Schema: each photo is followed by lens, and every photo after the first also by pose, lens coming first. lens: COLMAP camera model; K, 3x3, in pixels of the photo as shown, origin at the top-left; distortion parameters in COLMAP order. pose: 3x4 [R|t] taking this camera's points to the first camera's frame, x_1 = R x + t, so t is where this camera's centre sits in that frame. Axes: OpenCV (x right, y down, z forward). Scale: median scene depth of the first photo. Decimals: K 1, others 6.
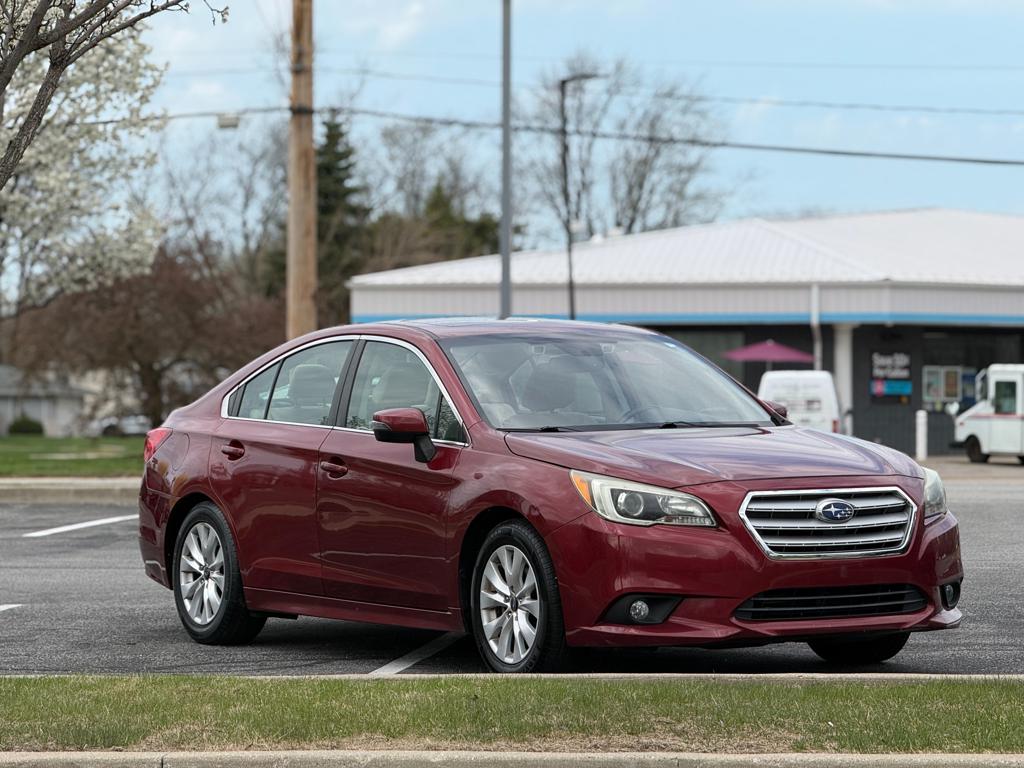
lens RADIAL K [[3597.3, 0, 507.7], [0, 3597.3, 380.1], [0, 0, 1]] dist [0.237476, 0.000000]
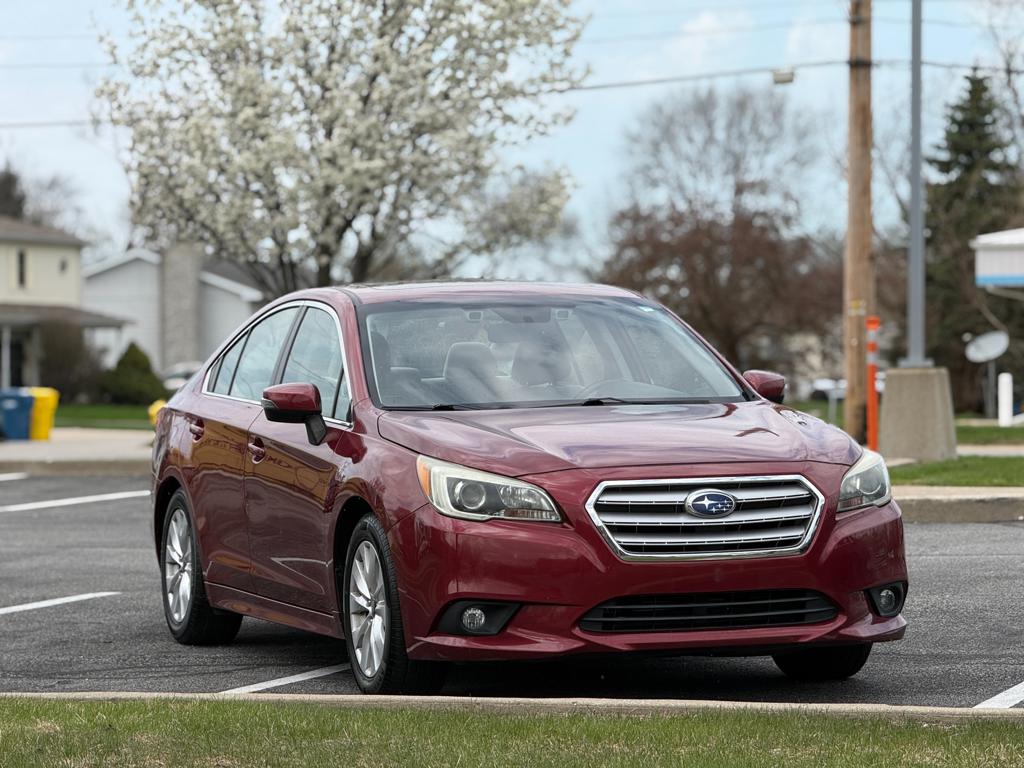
lens RADIAL K [[3597.3, 0, 517.5], [0, 3597.3, 387.9], [0, 0, 1]] dist [0.237476, 0.000000]
pose [[0.978027, -0.002833, -0.208460, 0.219798], [0.005437, 0.999914, 0.011918, -0.001372], [0.208409, -0.012789, 0.977958, 0.157843]]
